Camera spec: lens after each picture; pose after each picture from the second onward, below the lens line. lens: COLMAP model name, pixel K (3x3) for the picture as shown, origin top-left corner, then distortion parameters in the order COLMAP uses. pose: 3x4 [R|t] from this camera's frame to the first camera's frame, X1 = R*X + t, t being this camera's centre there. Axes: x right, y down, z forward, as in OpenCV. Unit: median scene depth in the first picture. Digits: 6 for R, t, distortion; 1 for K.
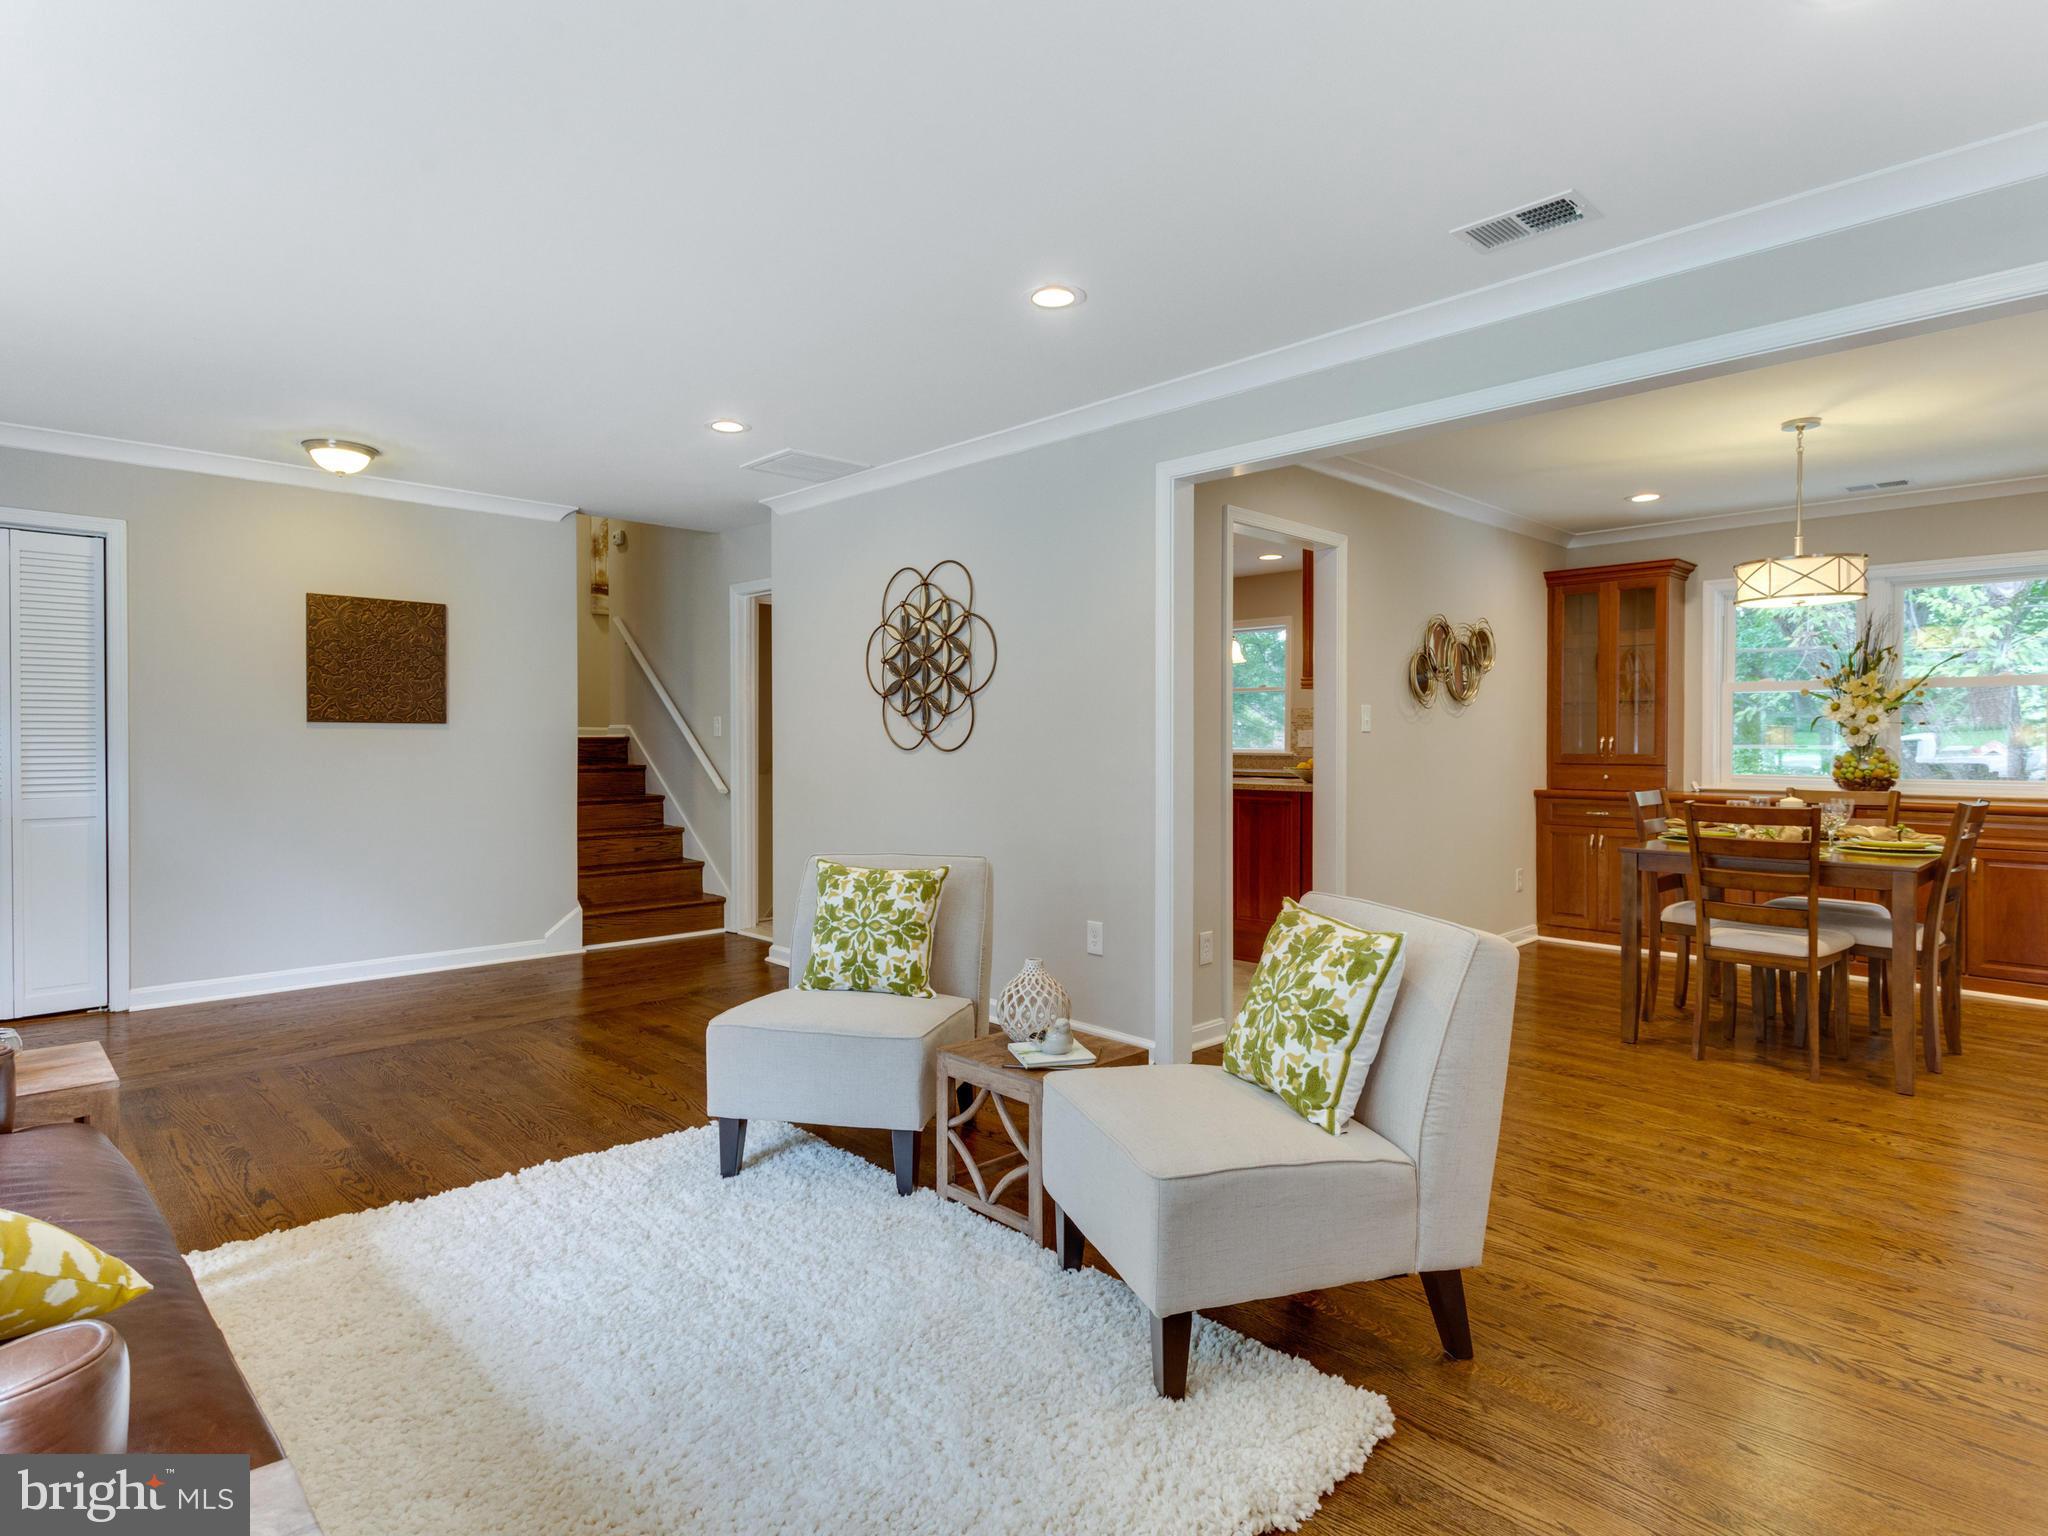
lens RADIAL K [[1126.2, 0, 1027.5], [0, 1126.2, 750.9], [0, 0, 1]] dist [0.002824, -0.000061]
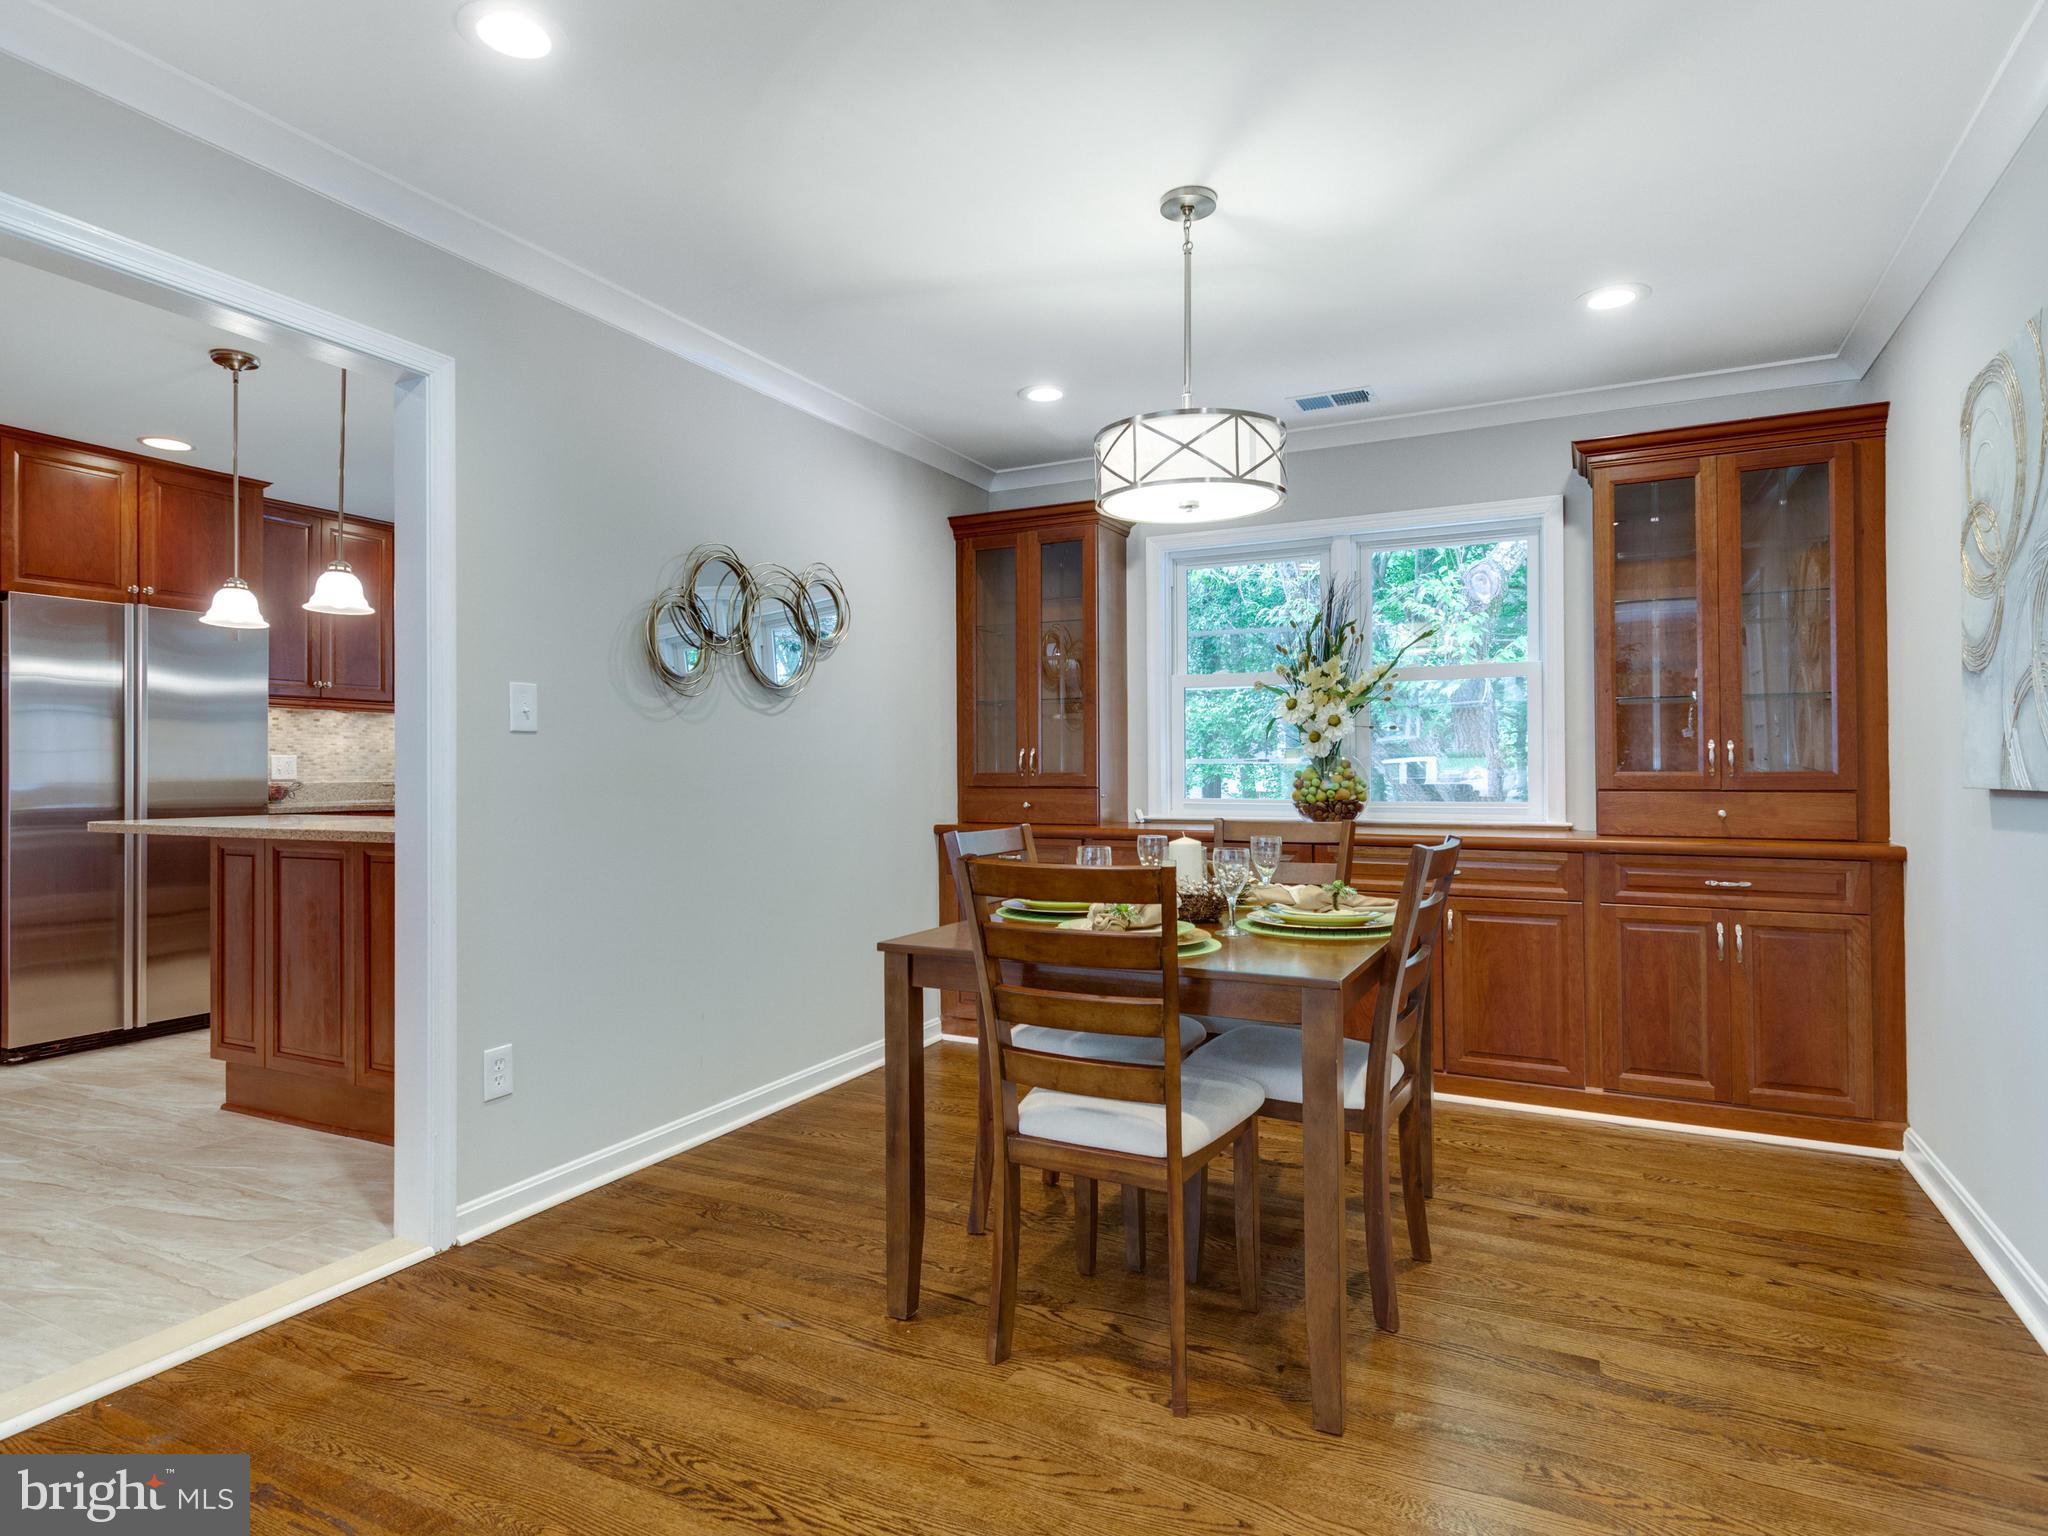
lens RADIAL K [[1100.0, 0, 1026.7], [0, 1100.0, 759.6], [0, 0, 1]] dist [0.002878, 0.000104]
pose [[0.950274, -0.002217, 0.311408, 0.335777], [0.008542, 0.999784, -0.018949, 0.008705], [-0.311299, 0.020667, 0.950087, 0.383395]]
